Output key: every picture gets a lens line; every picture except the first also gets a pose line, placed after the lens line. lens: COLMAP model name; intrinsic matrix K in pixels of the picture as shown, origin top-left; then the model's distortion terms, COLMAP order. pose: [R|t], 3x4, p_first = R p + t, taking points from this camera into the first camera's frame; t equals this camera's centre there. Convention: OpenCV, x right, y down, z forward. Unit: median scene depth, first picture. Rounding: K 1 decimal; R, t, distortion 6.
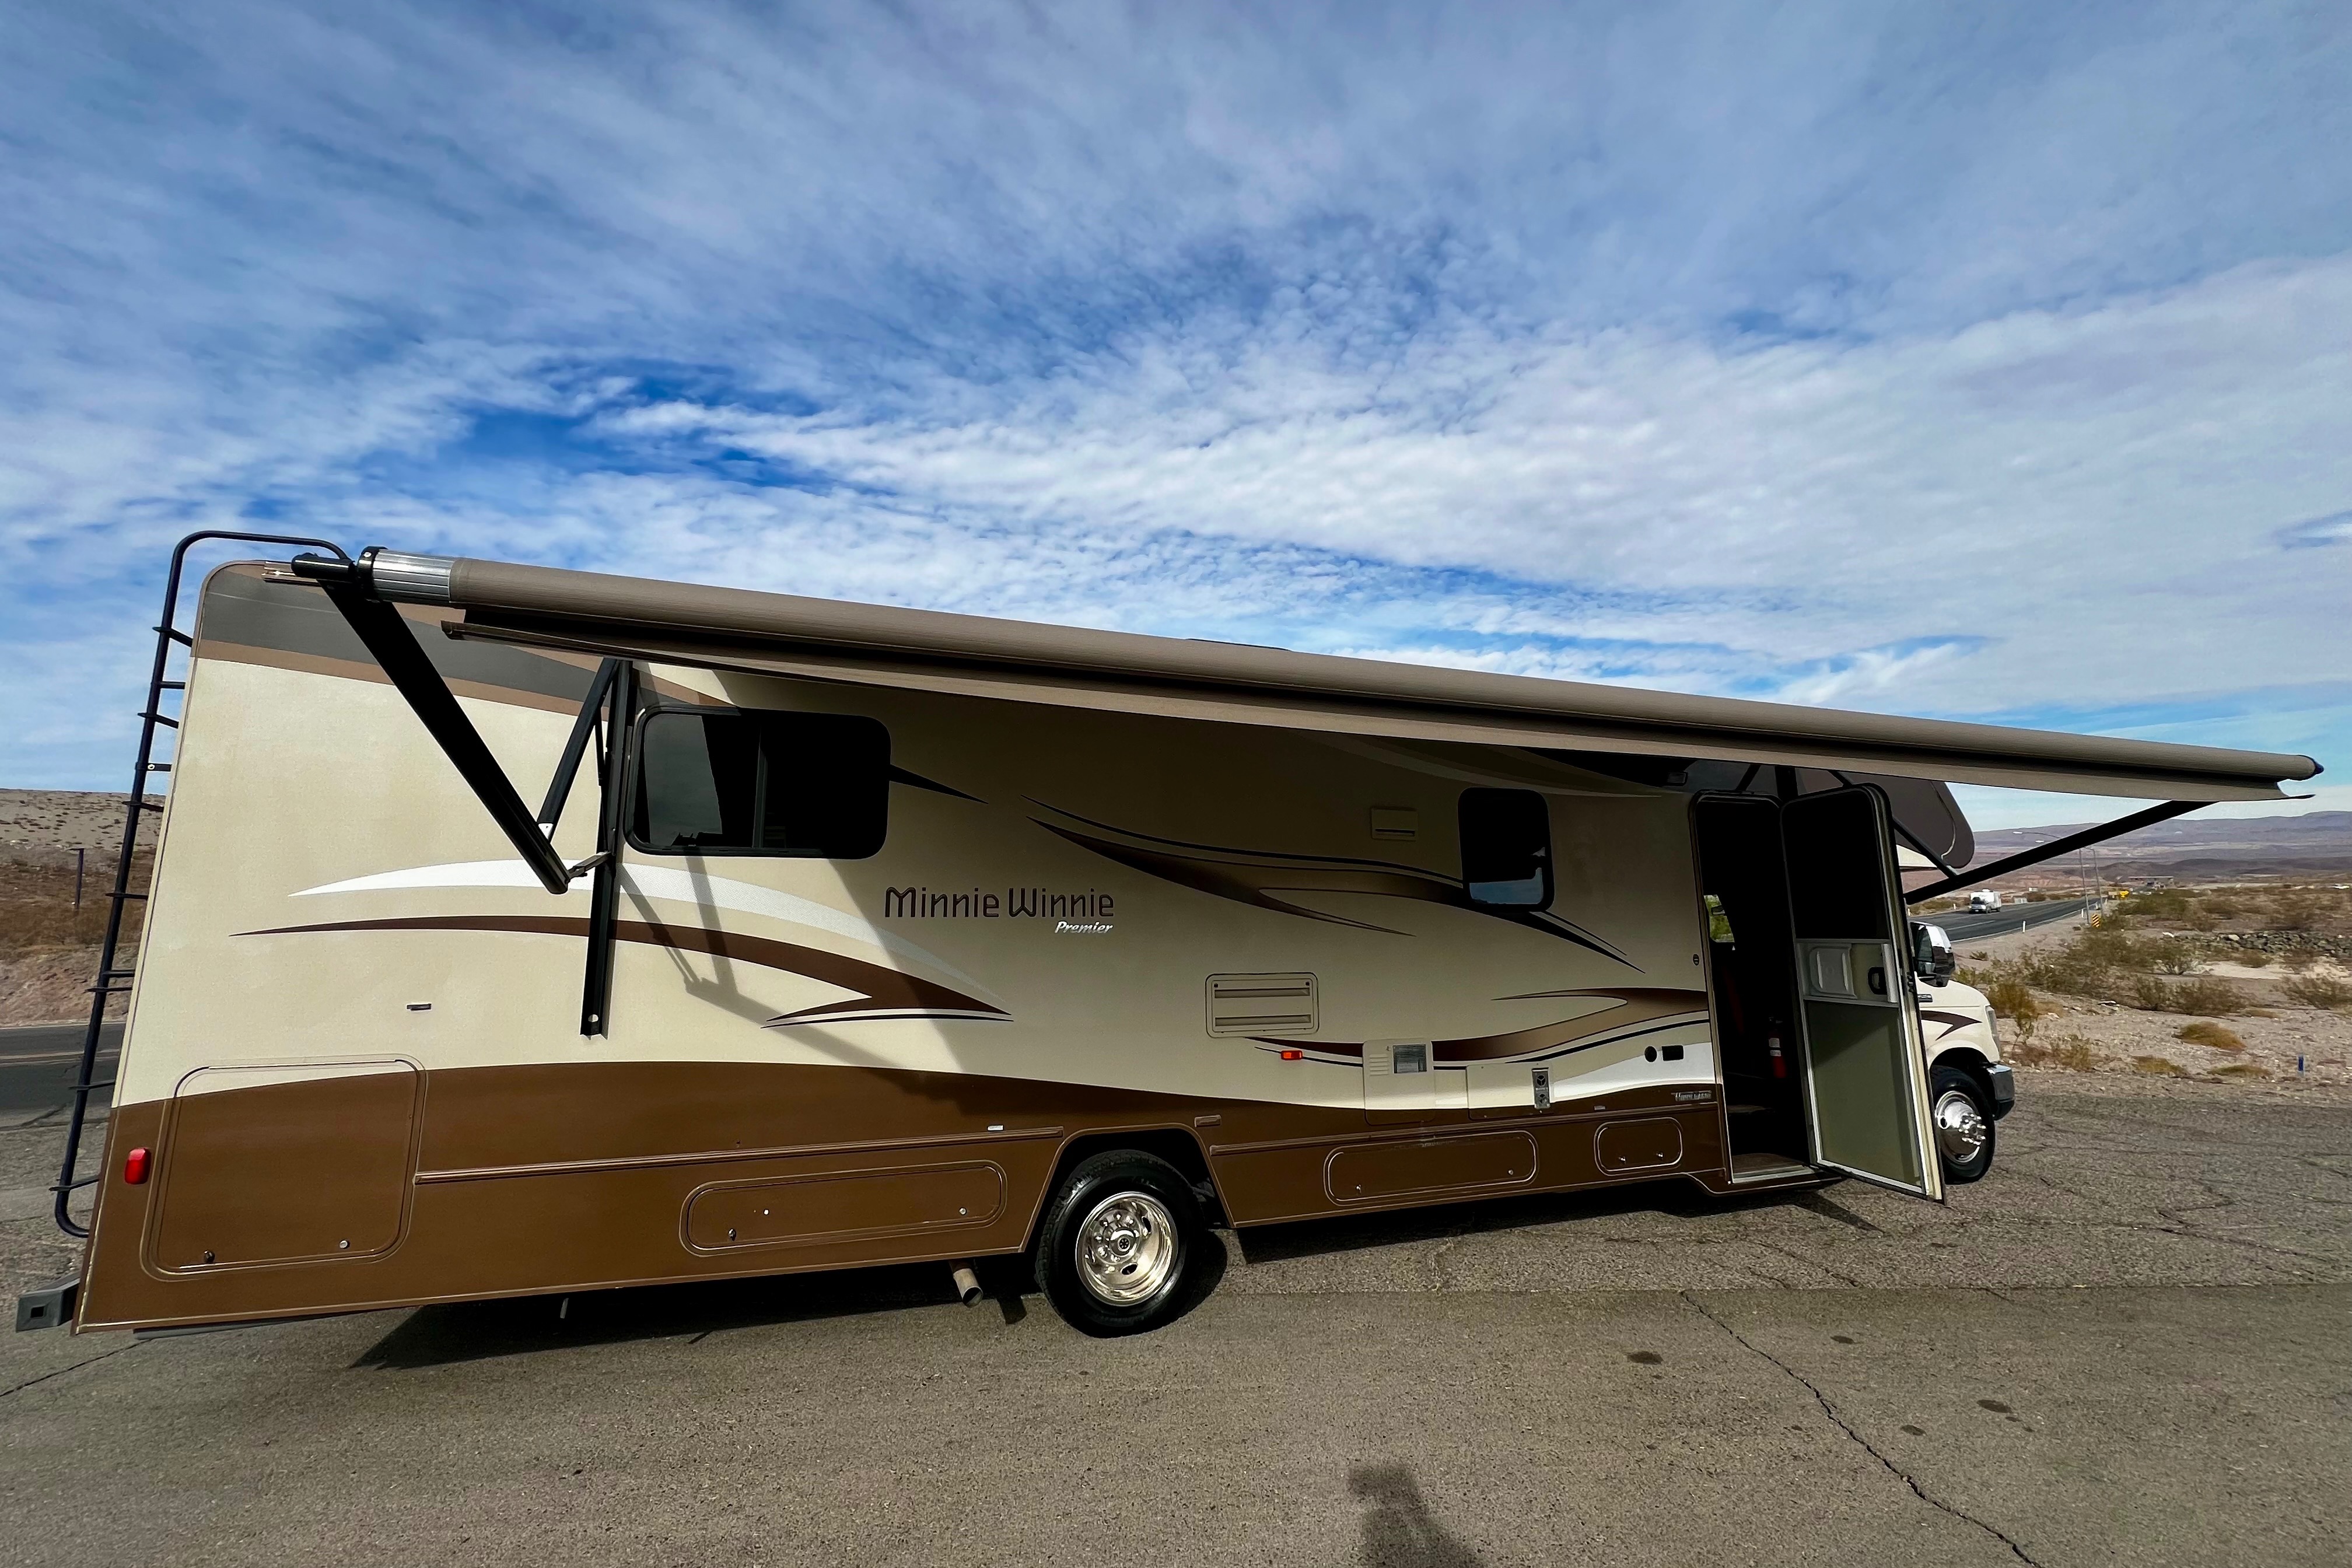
lens RADIAL K [[943.2, 0, 1176.0], [0, 943.2, 784.0], [0, 0, 1]] dist [0.001018, 0.000360]
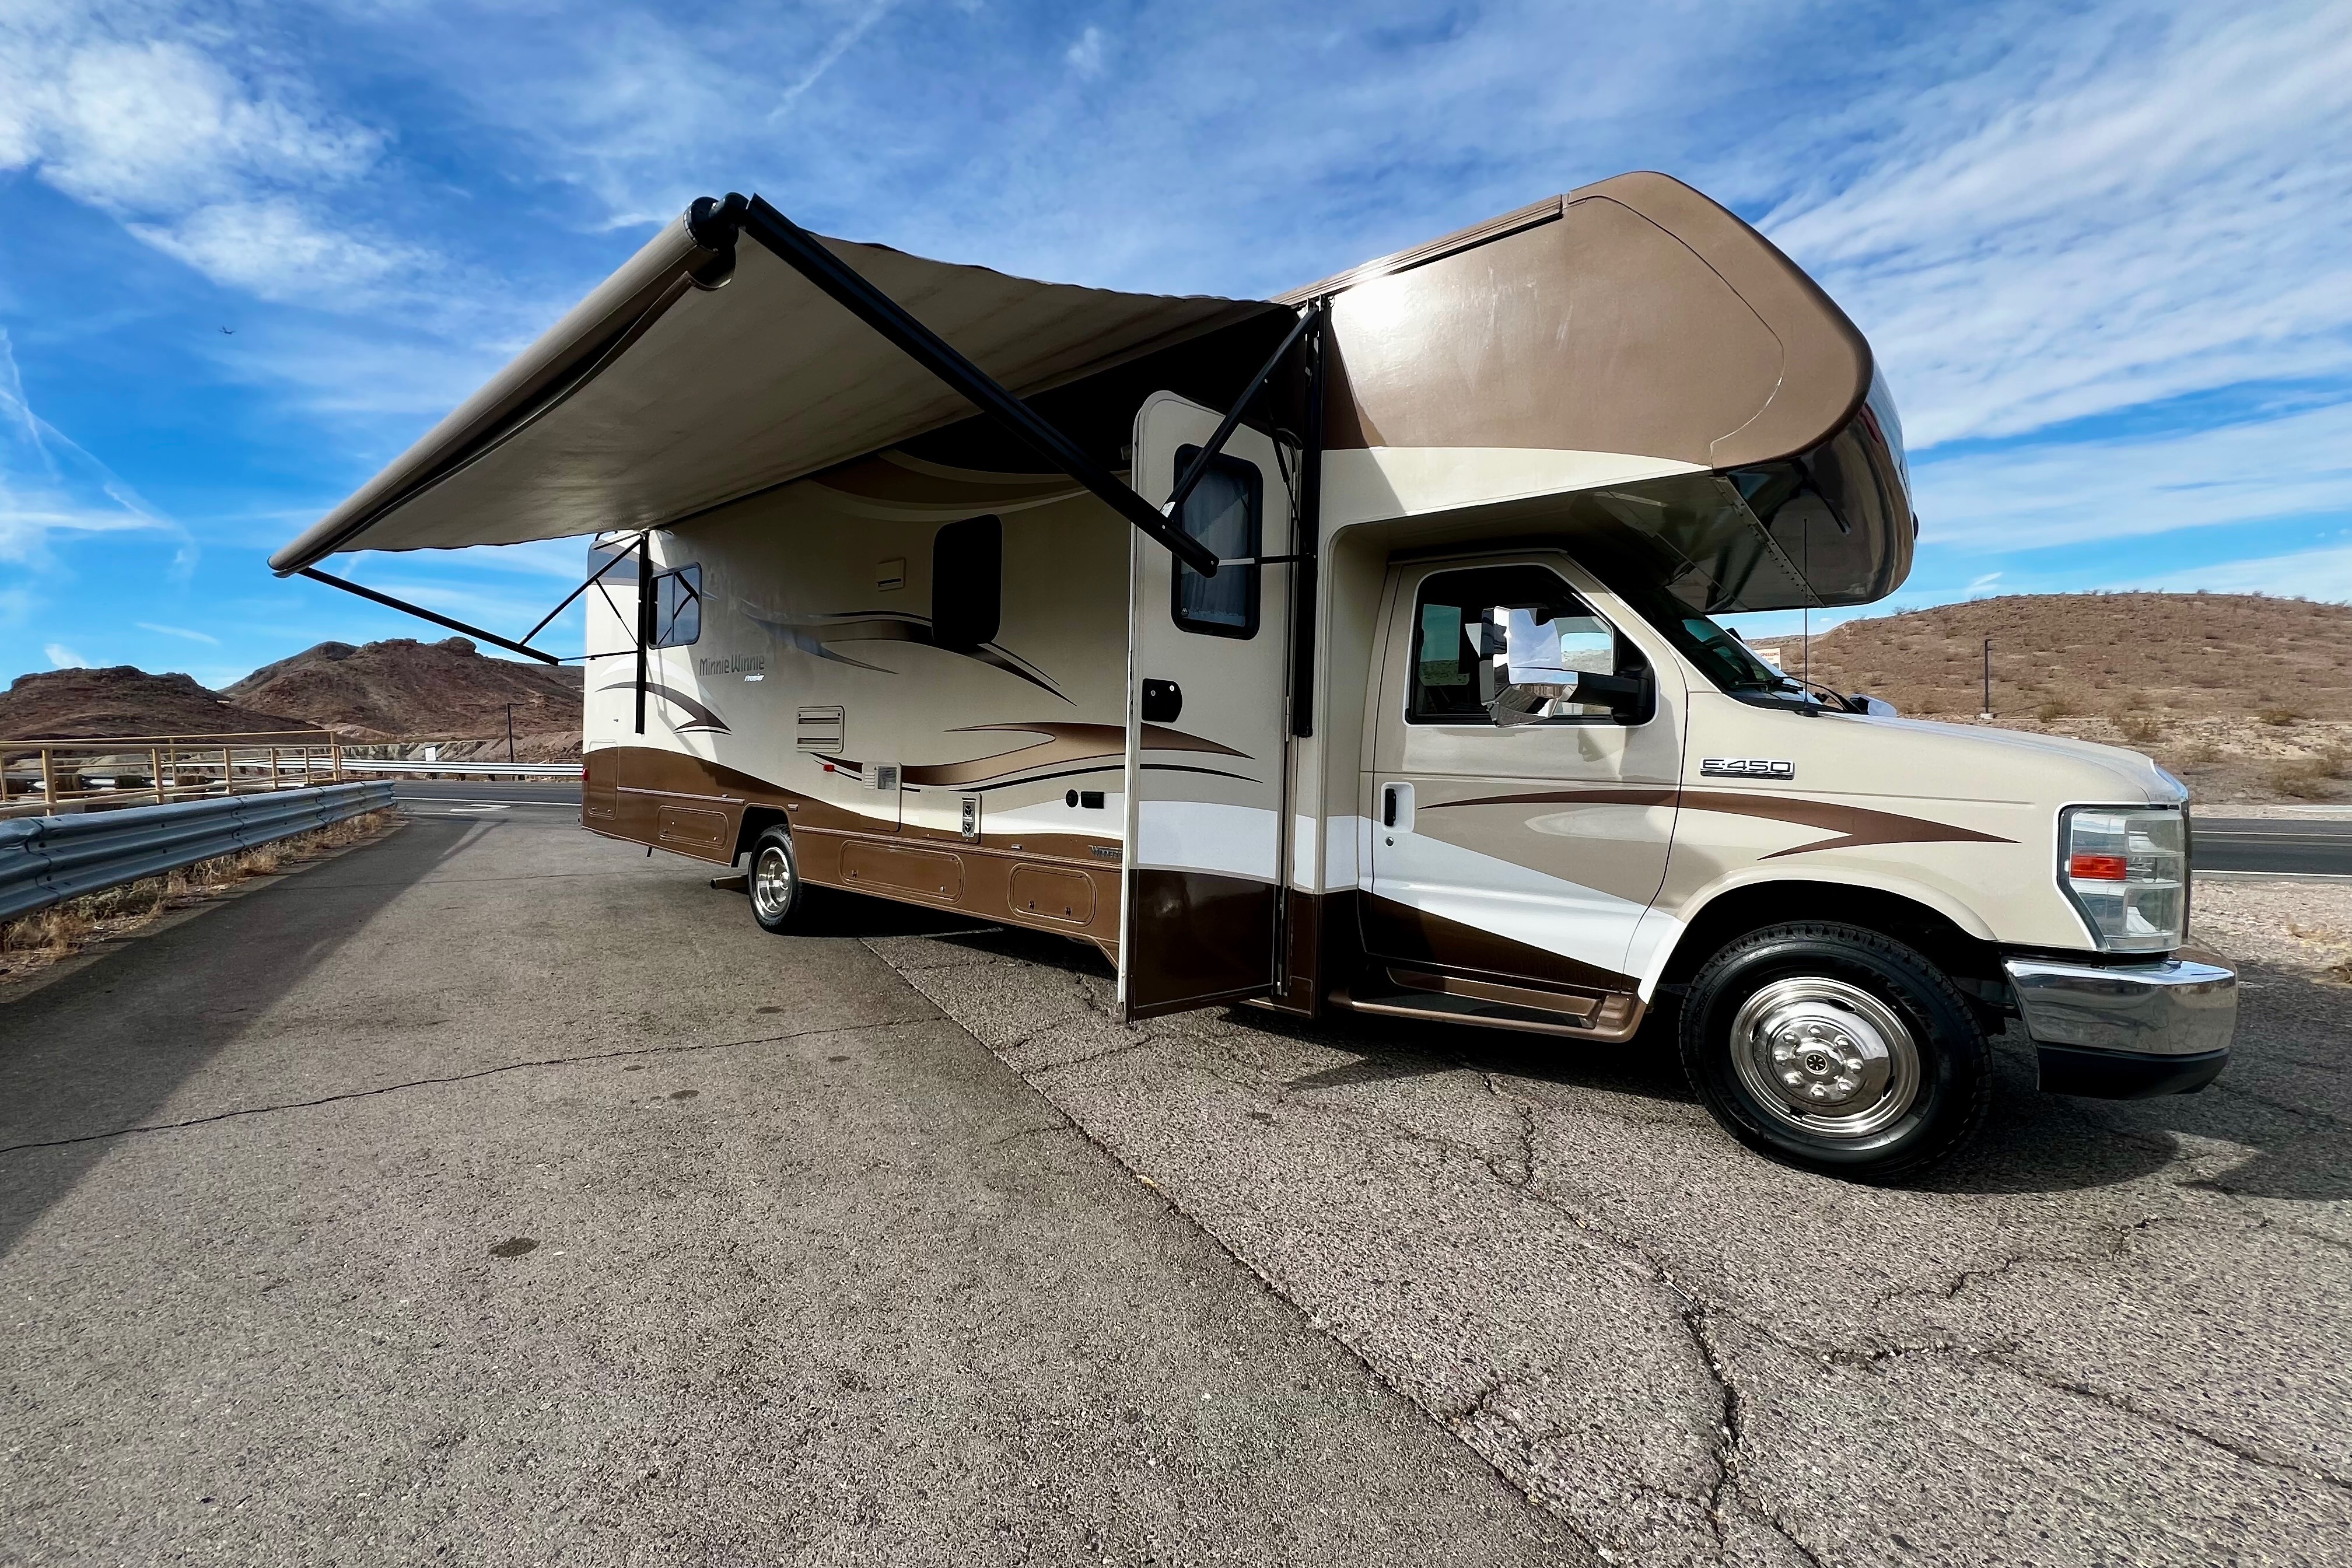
lens RADIAL K [[931.8, 0, 1170.6], [0, 931.8, 774.6], [0, 0, 1]] dist [-0.001636, 0.000287]
pose [[0.507128, 0.031035, -0.861312, 1.643913], [0.108820, 0.989048, 0.099709, 0.243693], [0.854974, -0.144293, 0.498197, 0.843726]]
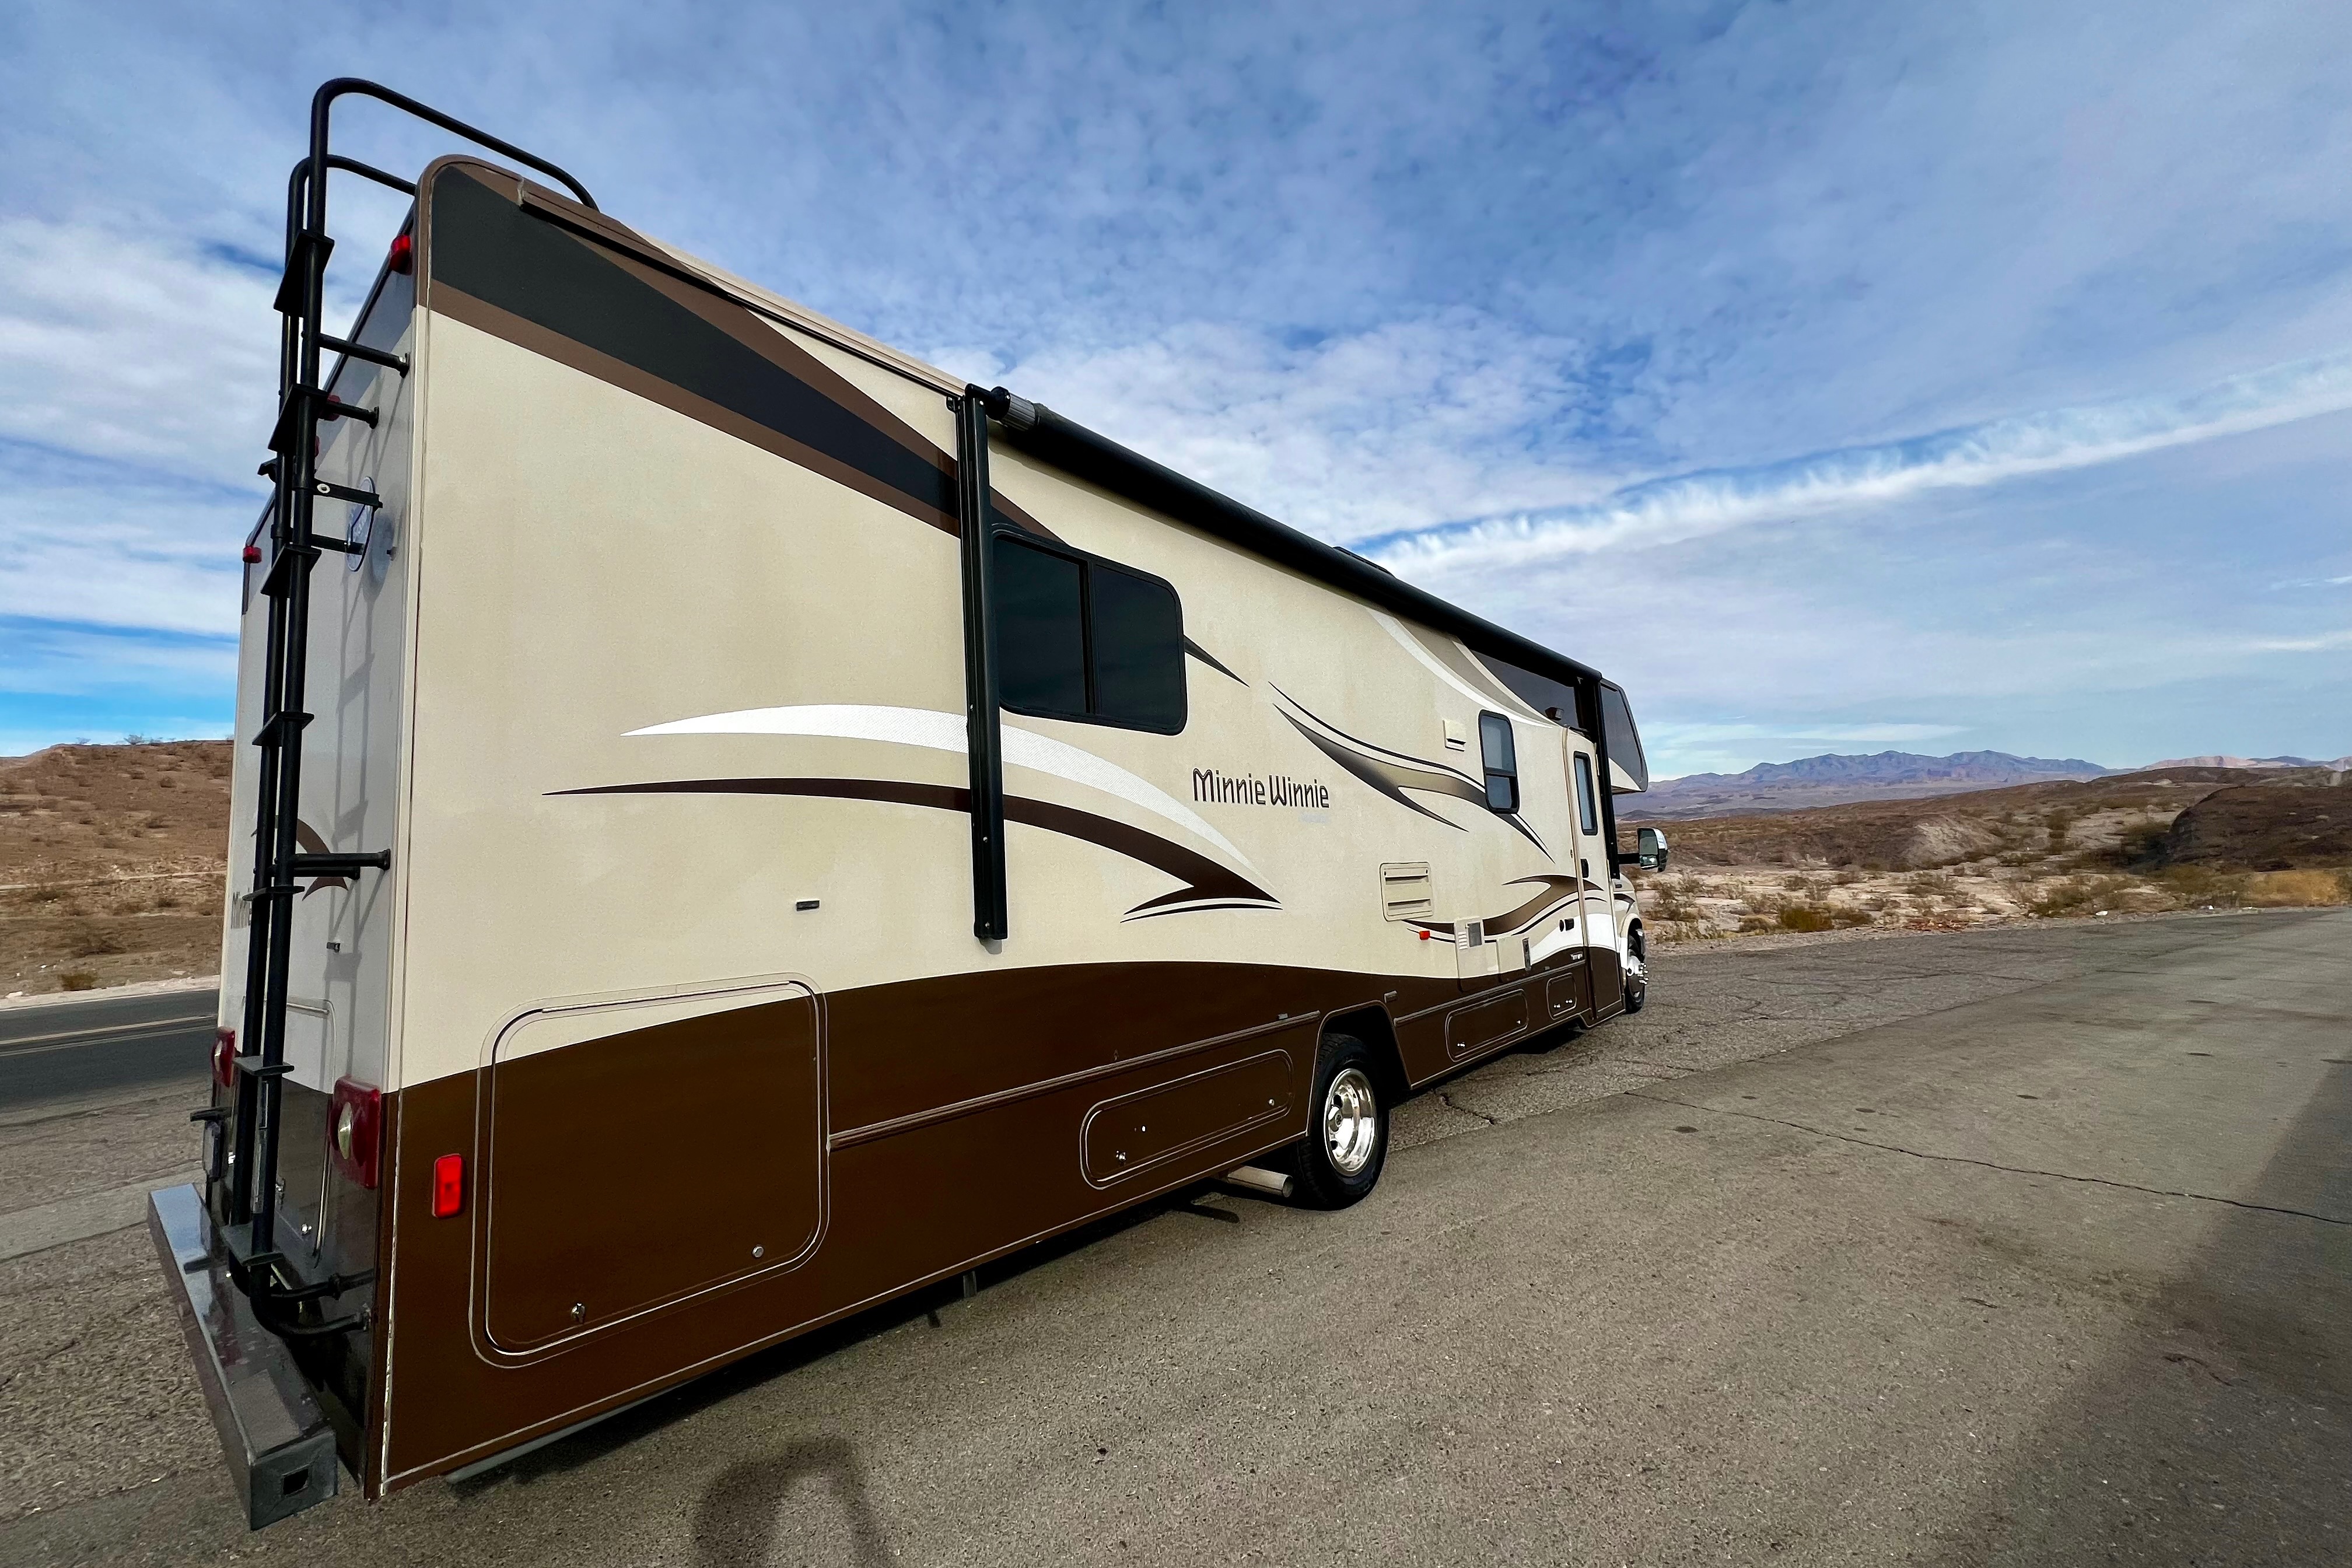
lens RADIAL K [[935.7, 0, 1173.4], [0, 935.7, 787.1], [0, 0, 1]] dist [-0.001285, -0.000097]
pose [[0.861218, 0.014754, 0.508021, -0.772055], [-0.035098, 0.998919, 0.030488, 0.099728], [-0.507022, -0.044087, 0.860805, 0.230819]]
